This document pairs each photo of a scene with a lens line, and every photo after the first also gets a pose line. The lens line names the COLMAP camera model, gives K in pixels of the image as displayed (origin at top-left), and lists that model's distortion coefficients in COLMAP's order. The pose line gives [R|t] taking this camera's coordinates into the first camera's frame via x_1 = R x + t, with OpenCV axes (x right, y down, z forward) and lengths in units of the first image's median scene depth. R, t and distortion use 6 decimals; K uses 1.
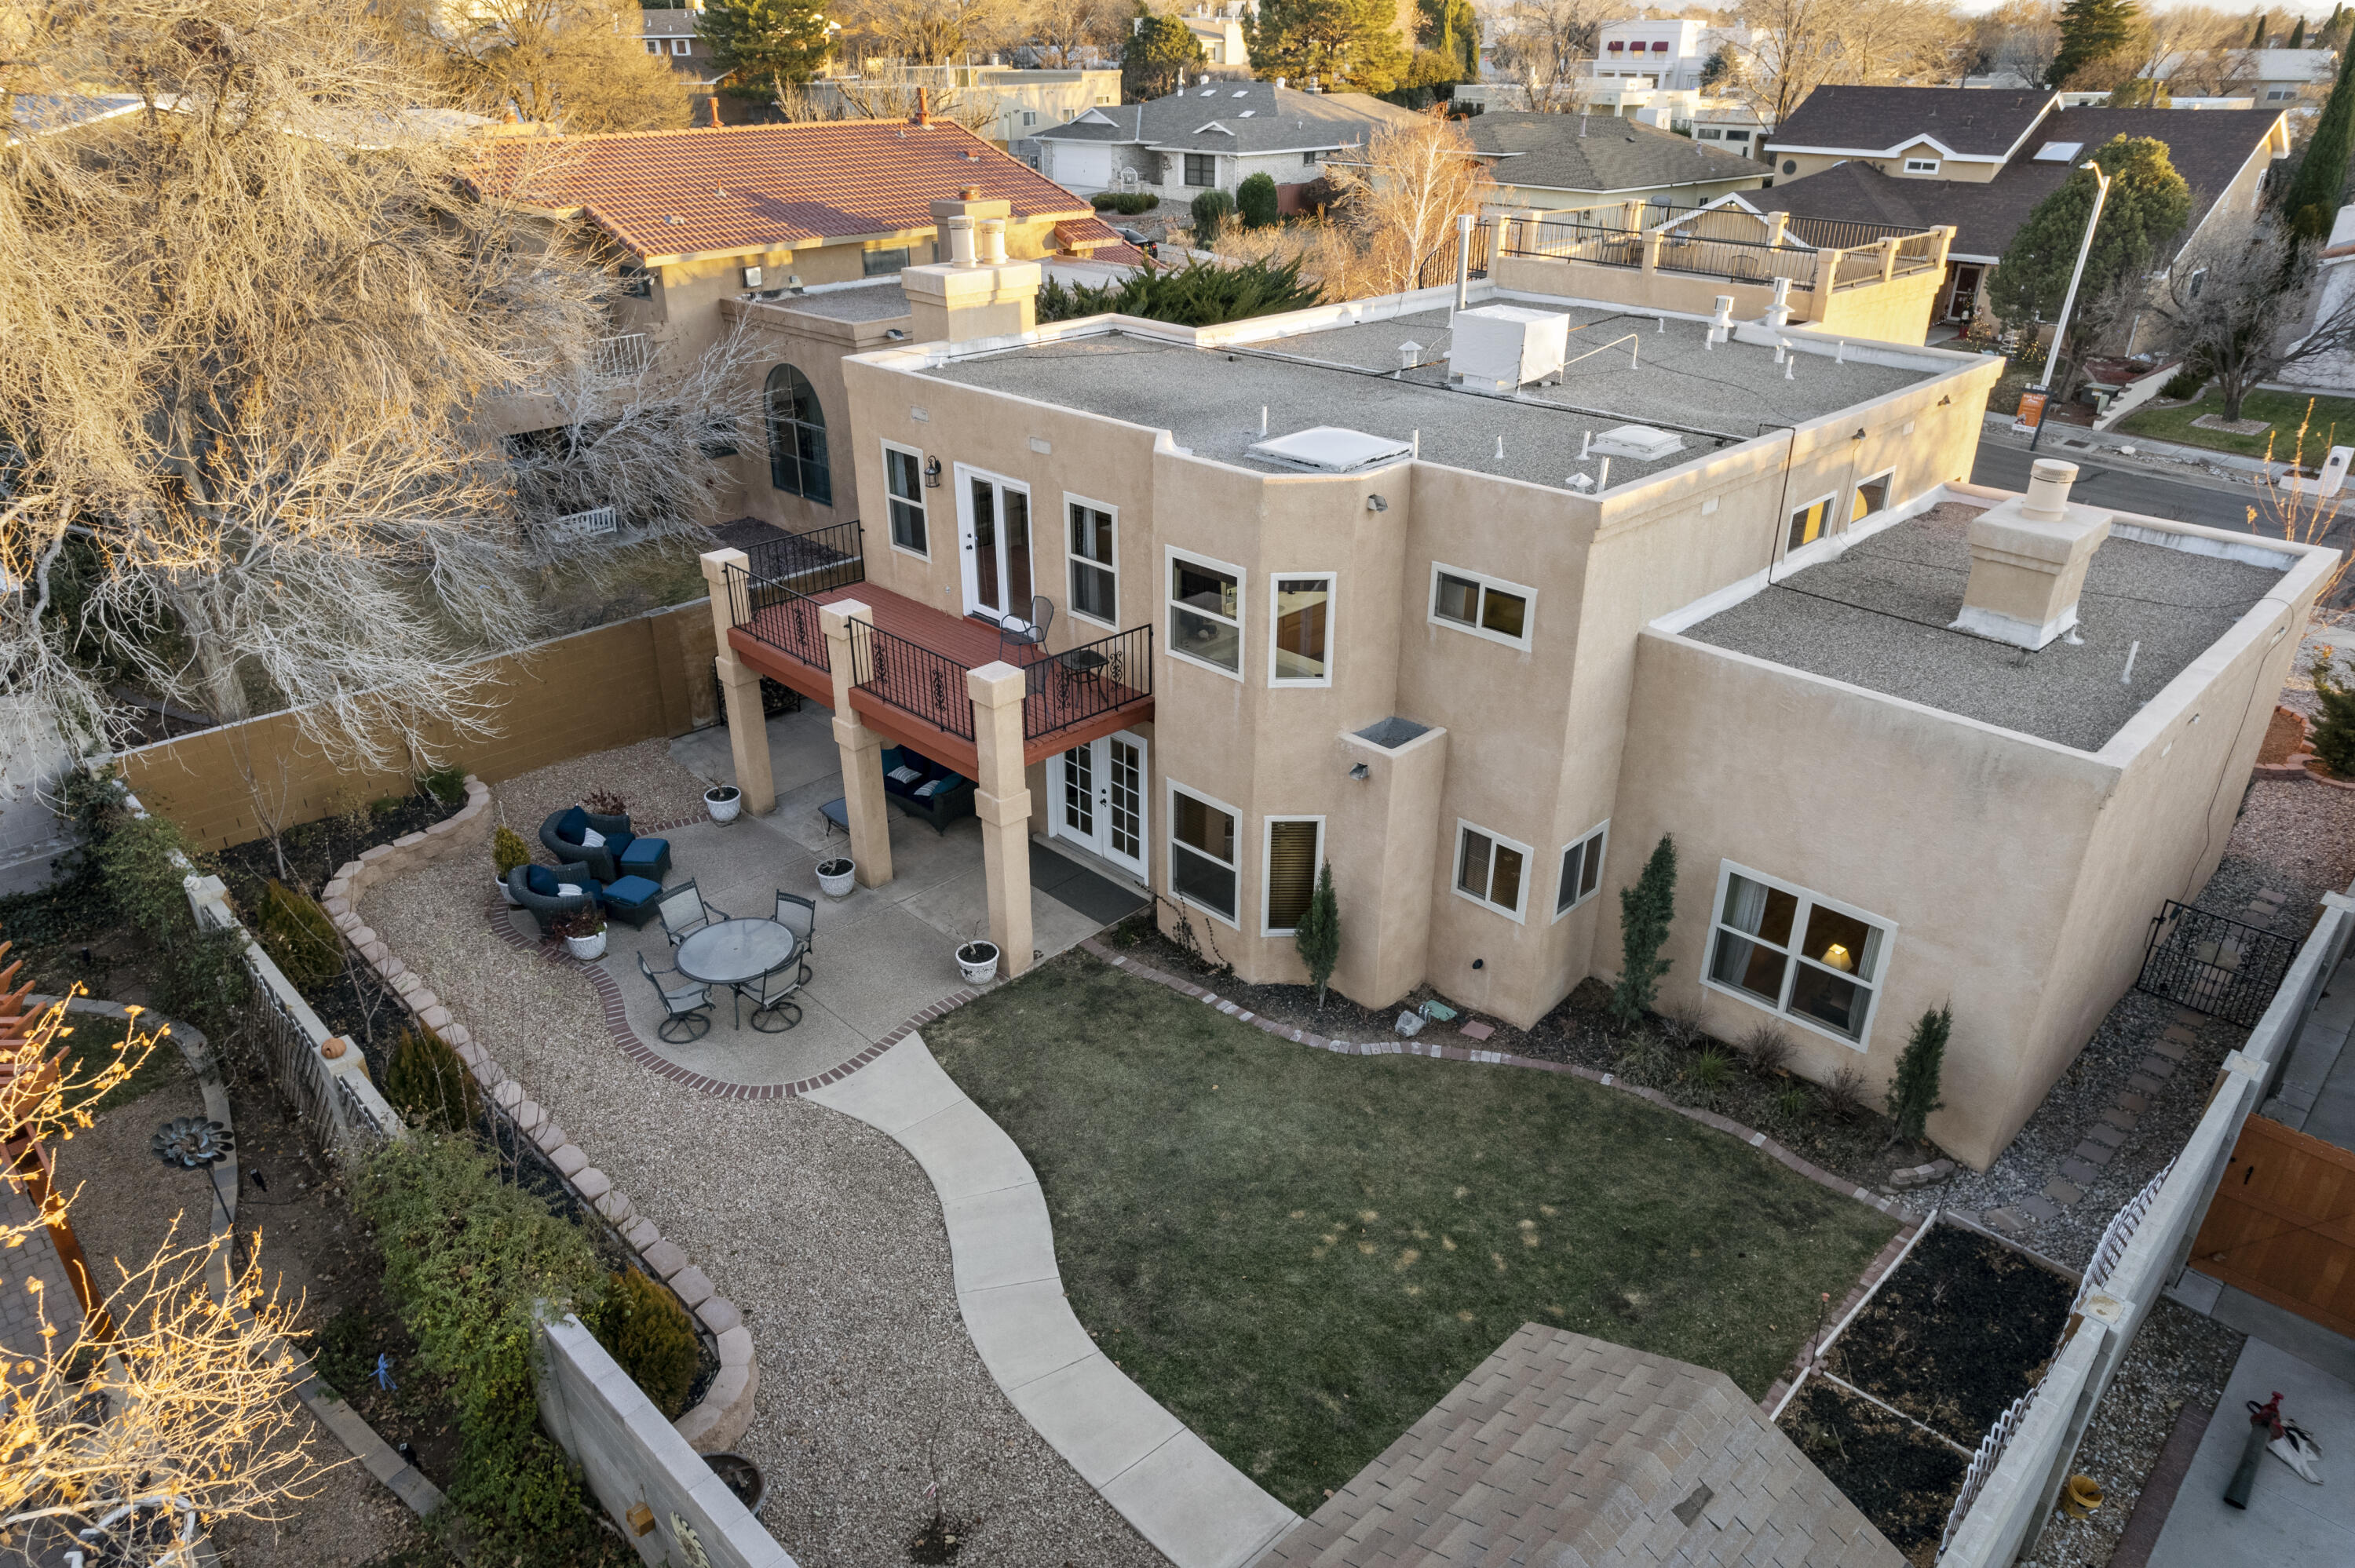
lens RADIAL K [[1551.8, 0, 1177.5], [0, 1551.8, 784.0], [0, 0, 1]] dist [-0.052993, 0.001163]
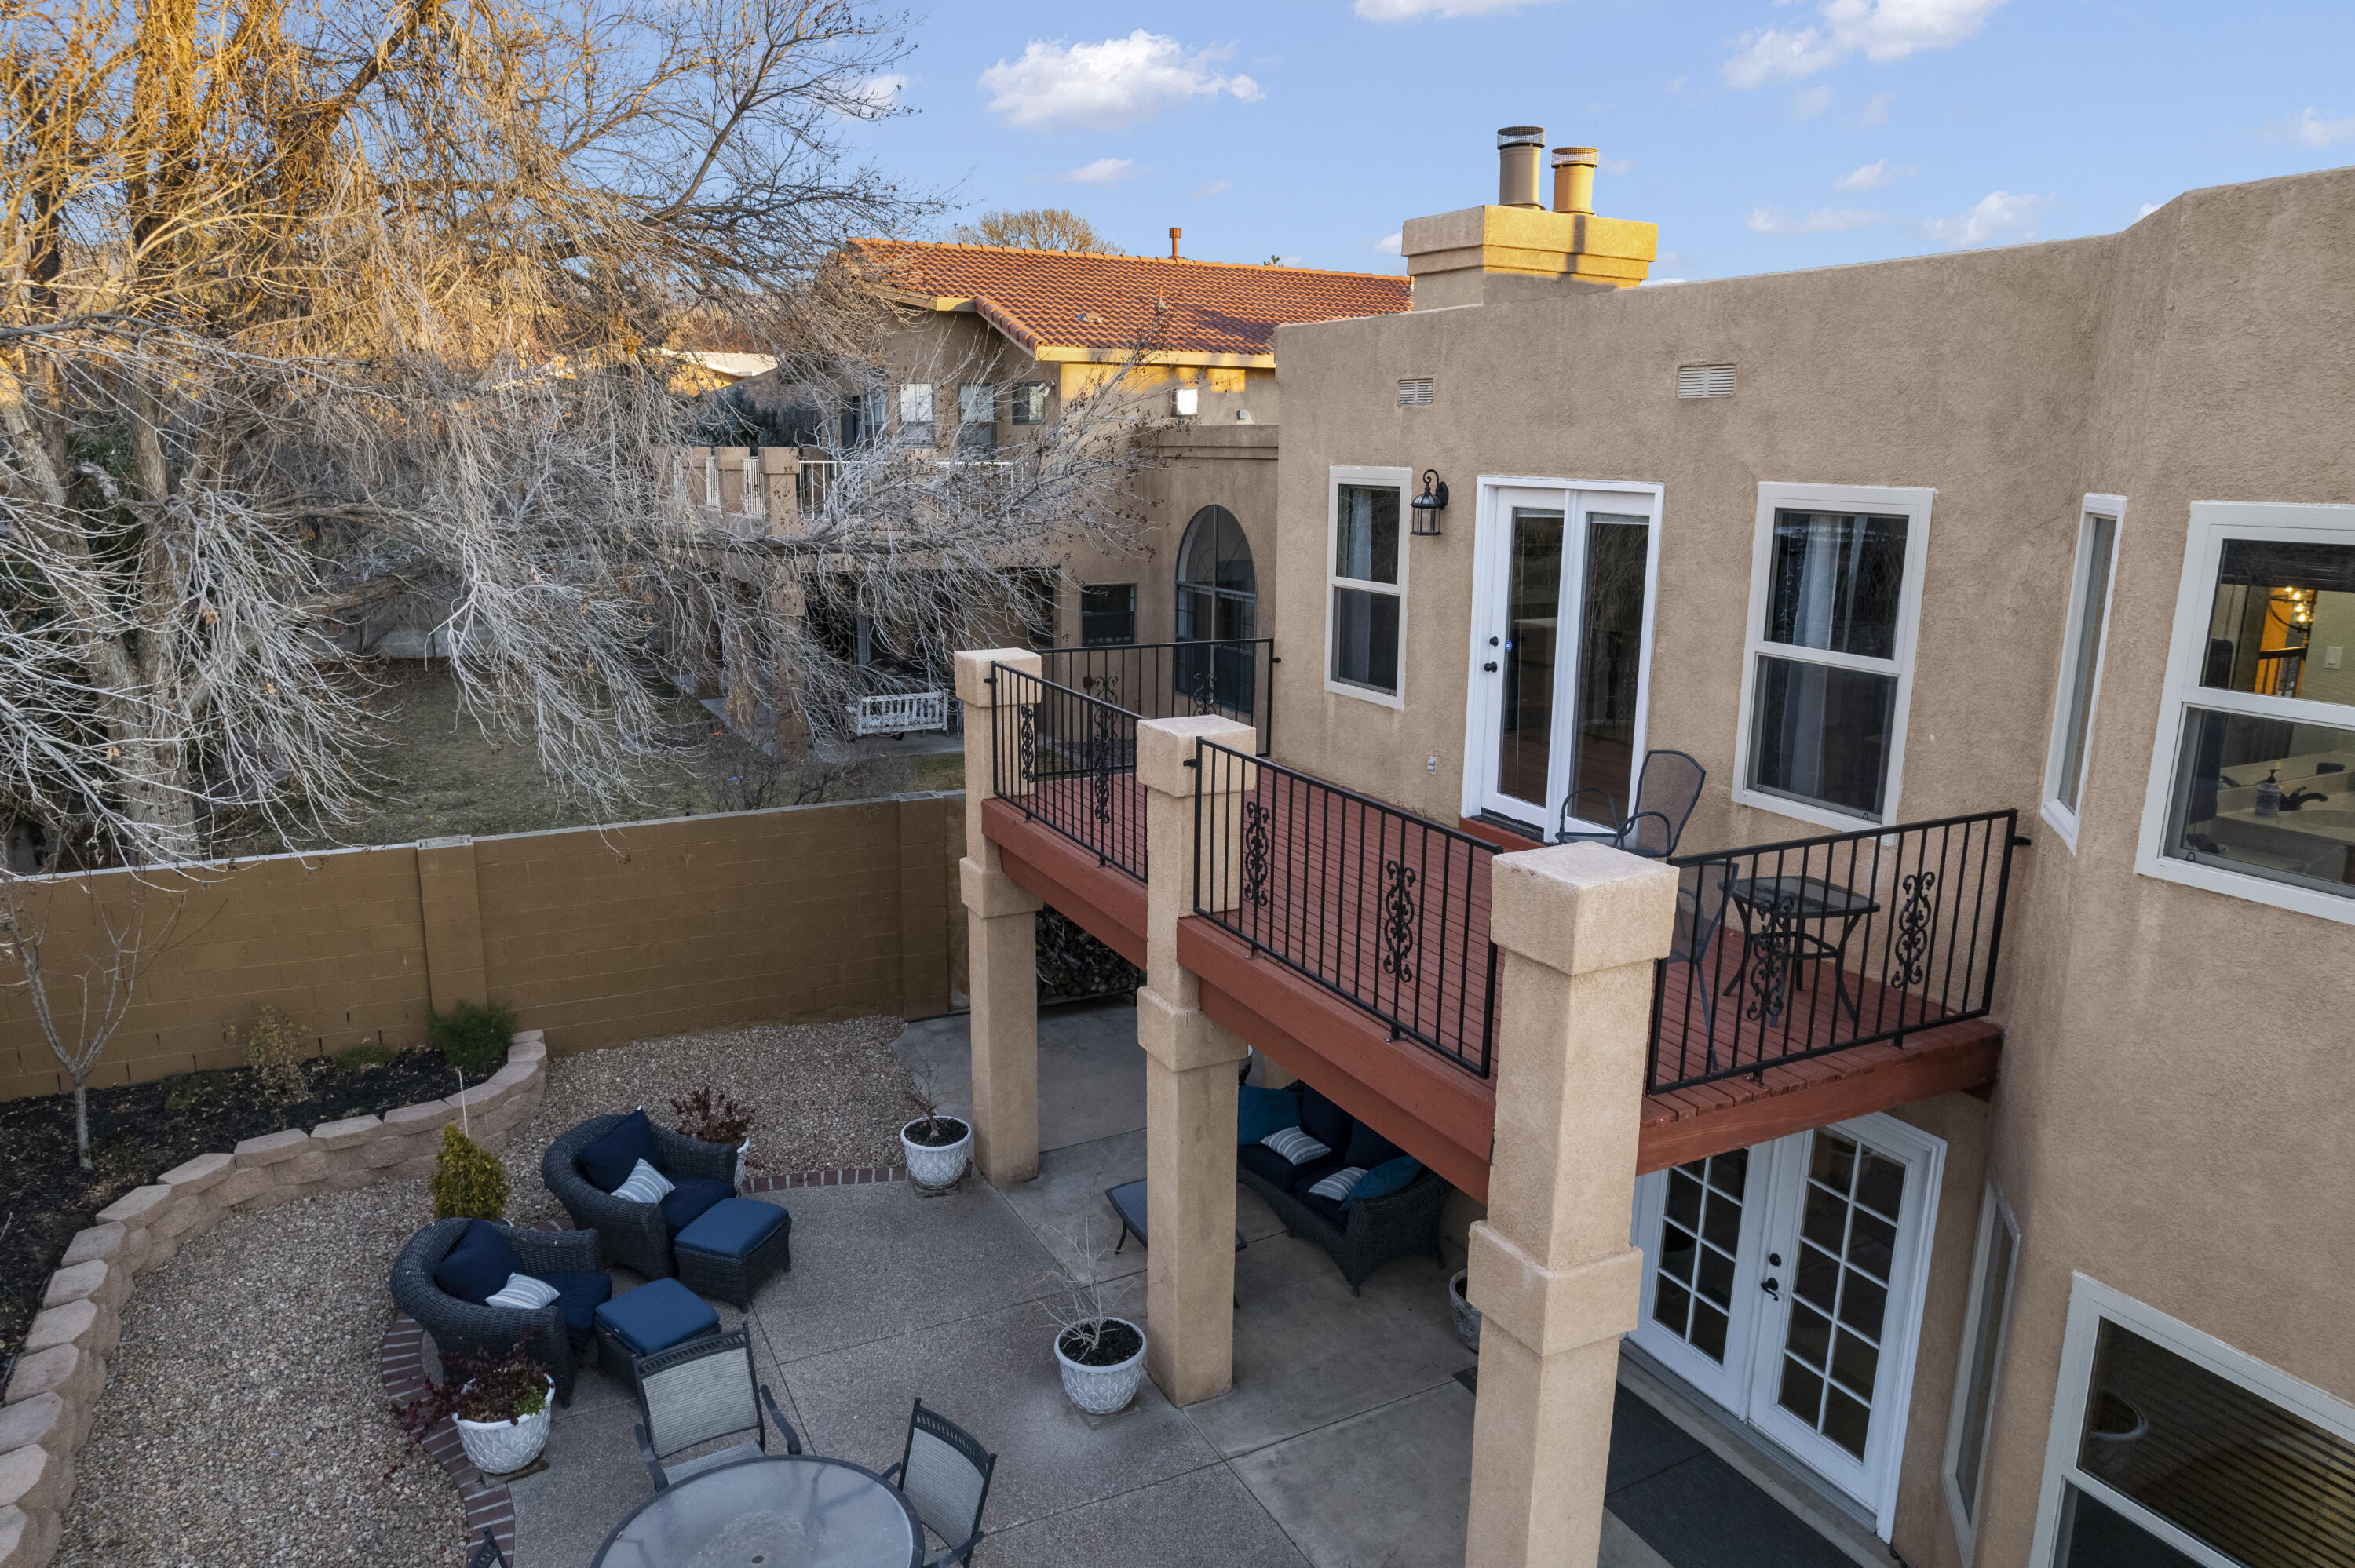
lens RADIAL K [[1551.8, 0, 1177.5], [0, 1551.8, 784.0], [0, 0, 1]] dist [-0.052993, 0.001163]
pose [[0.954051, 0.078306, -0.289230, -0.088835], [-0.144604, 0.965732, -0.215526, -0.006163], [0.262442, 0.247447, 0.932681, 0.563343]]
